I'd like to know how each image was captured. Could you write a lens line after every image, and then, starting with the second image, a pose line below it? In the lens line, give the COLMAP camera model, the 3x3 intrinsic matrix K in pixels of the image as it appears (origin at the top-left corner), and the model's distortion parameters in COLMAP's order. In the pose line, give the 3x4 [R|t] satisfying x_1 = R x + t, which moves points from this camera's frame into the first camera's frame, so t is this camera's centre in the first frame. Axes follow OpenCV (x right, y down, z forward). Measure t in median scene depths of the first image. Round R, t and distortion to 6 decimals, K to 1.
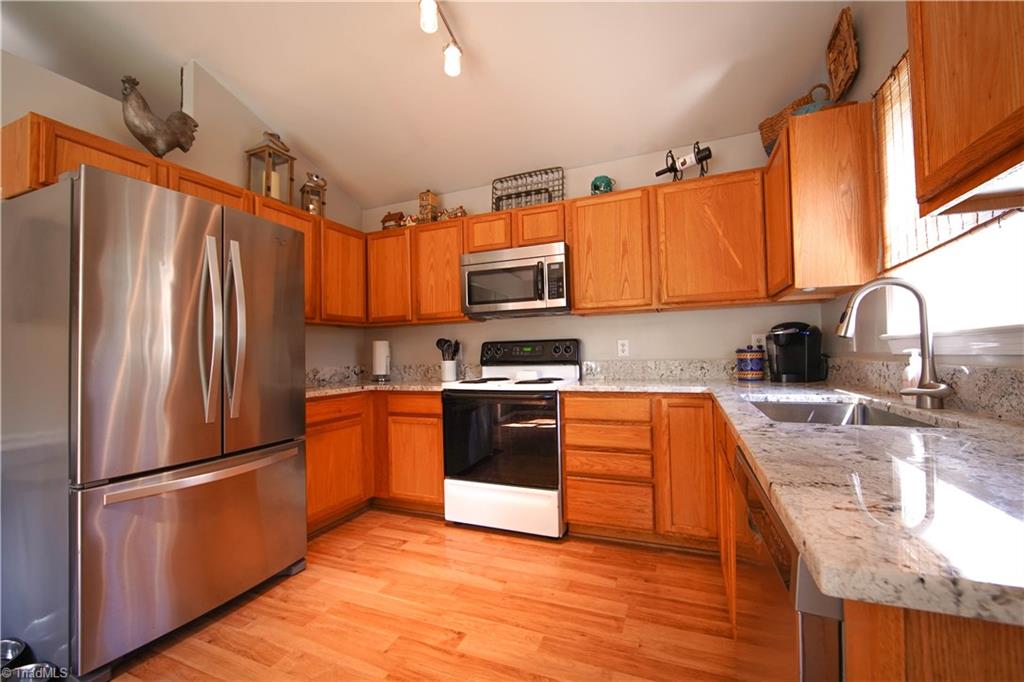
lens RADIAL K [[410.6, 0, 512.0], [0, 410.6, 344.3], [0, 0, 1]] dist [-0.001781, 0.000645]
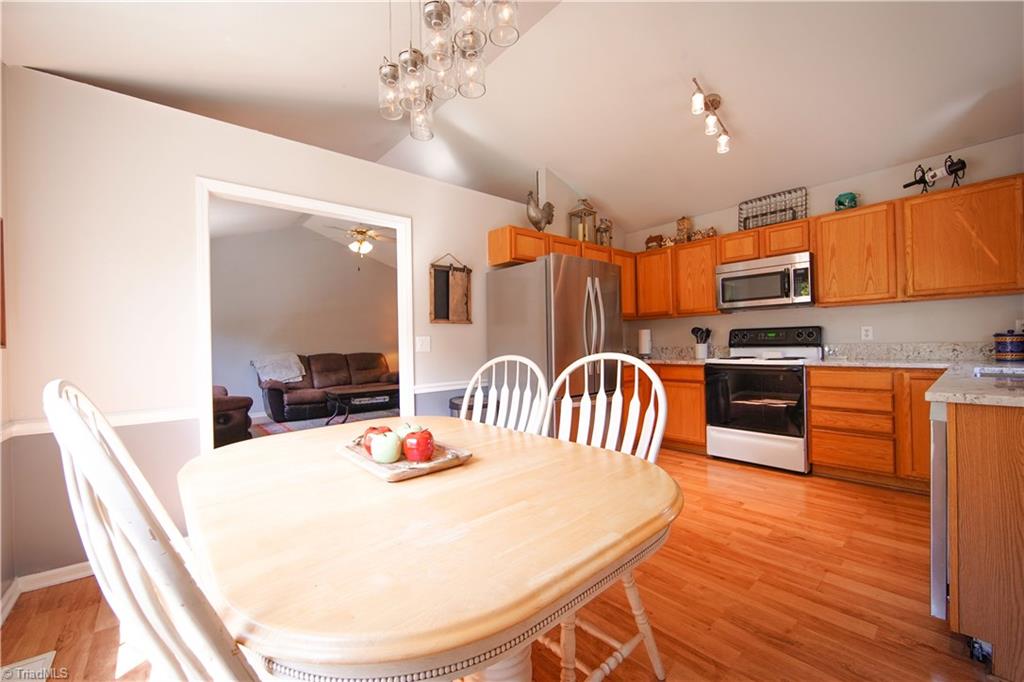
lens RADIAL K [[410.6, 0, 512.1], [0, 410.6, 343.7], [0, 0, 1]] dist [-0.001781, 0.000645]
pose [[0.899559, 0.000923, -0.436798, -0.149696], [0.015341, 0.999314, 0.033704, -0.017615], [0.436530, -0.037020, 0.898928, -0.578374]]
